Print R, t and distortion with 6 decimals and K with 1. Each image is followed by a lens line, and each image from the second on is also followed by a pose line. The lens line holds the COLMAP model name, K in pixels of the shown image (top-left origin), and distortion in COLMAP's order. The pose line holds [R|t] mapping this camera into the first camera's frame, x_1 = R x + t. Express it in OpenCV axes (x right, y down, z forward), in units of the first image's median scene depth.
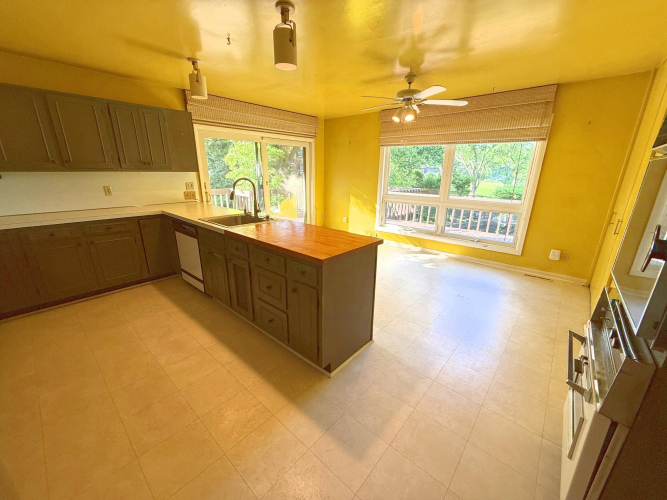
lens RADIAL K [[268.2, 0, 333.8], [0, 268.2, 248.8], [0, 0, 1]] dist [0.003107, 0.000654]
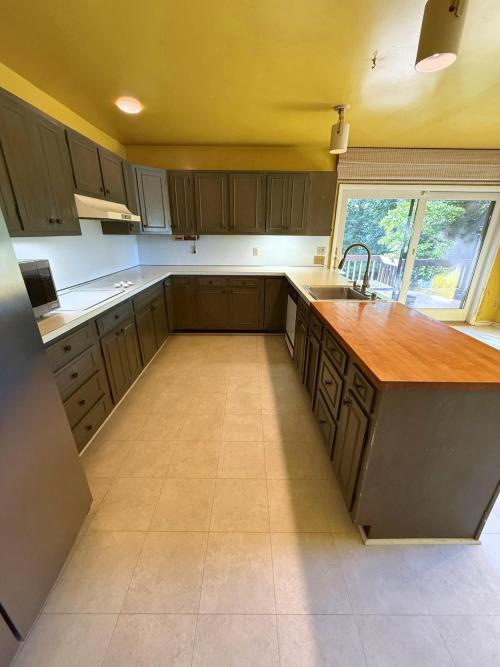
lens RADIAL K [[268.2, 0, 250.0], [0, 268.2, 331.3], [0, 0, 1]] dist [0.003107, 0.000654]
pose [[0.663647, 0.258722, -0.701879, 0.086675], [-0.216586, 0.964553, 0.150759, -0.052554], [0.716004, 0.051967, 0.696159, 0.185906]]
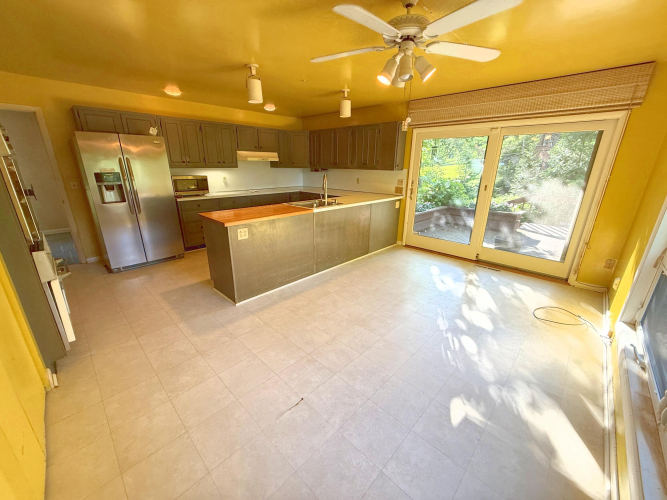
lens RADIAL K [[268.2, 0, 335.4], [0, 268.2, 249.6], [0, 0, 1]] dist [0.003107, 0.000654]
pose [[-0.044422, 0.297165, -0.953792, 0.976424], [-0.295418, 0.908129, 0.296697, -0.313957], [0.954335, 0.294947, 0.047447, 1.027552]]
